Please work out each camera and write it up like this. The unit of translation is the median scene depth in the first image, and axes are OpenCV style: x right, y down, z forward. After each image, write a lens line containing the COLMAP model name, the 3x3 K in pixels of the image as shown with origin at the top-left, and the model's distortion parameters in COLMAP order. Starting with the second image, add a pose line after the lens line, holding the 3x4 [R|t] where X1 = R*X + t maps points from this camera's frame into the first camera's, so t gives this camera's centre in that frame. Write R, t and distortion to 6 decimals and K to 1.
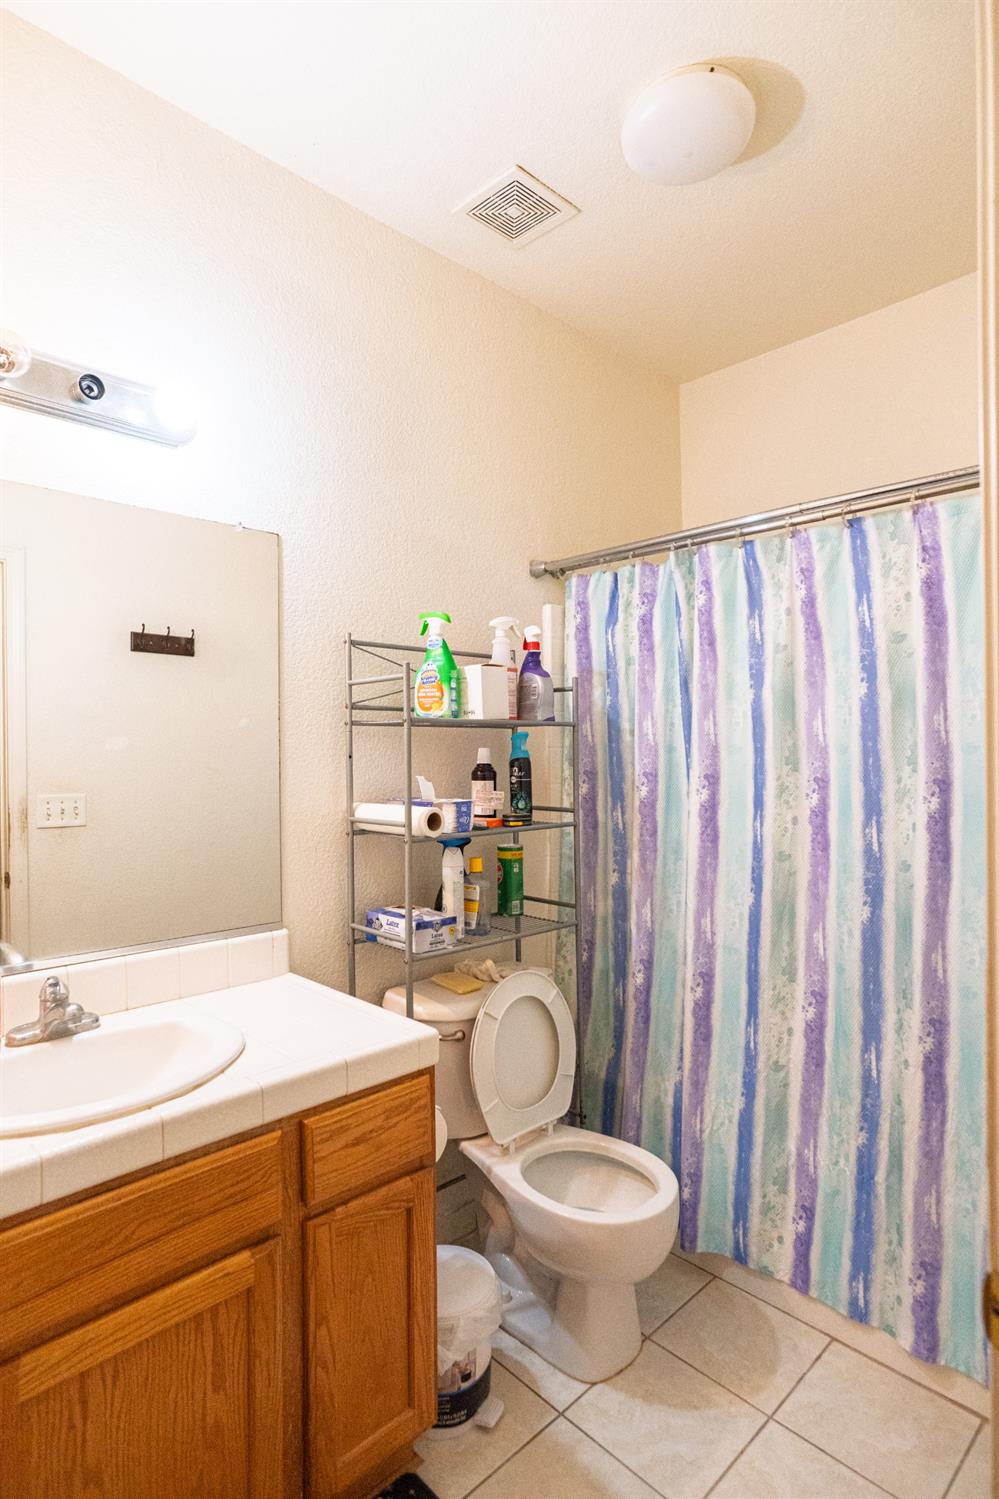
lens RADIAL K [[792.4, 0, 498.3], [0, 792.4, 747.0], [0, 0, 1]] dist [-0.028407, 0.011921]
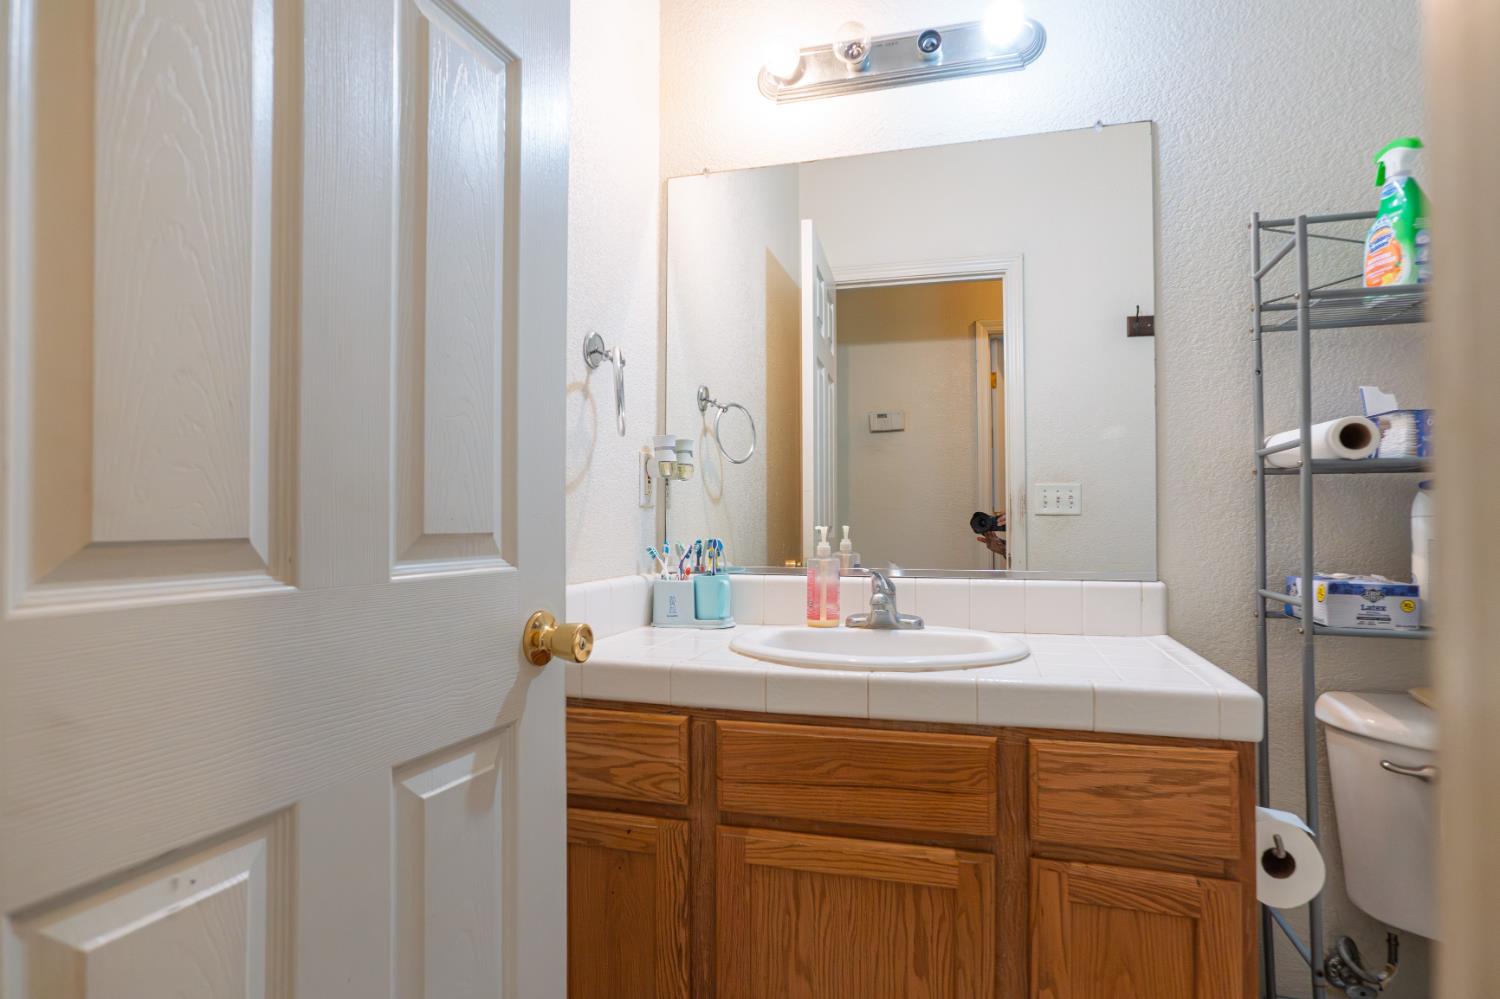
lens RADIAL K [[792.9, 0, 749.8], [0, 792.9, 505.2], [0, 0, 1]] dist [-0.028407, 0.011921]
pose [[0.480844, -0.017912, -0.876623, 0.255310], [0.008210, 0.999839, -0.015926, 0.158494], [0.876768, 0.000460, 0.480914, 0.215818]]
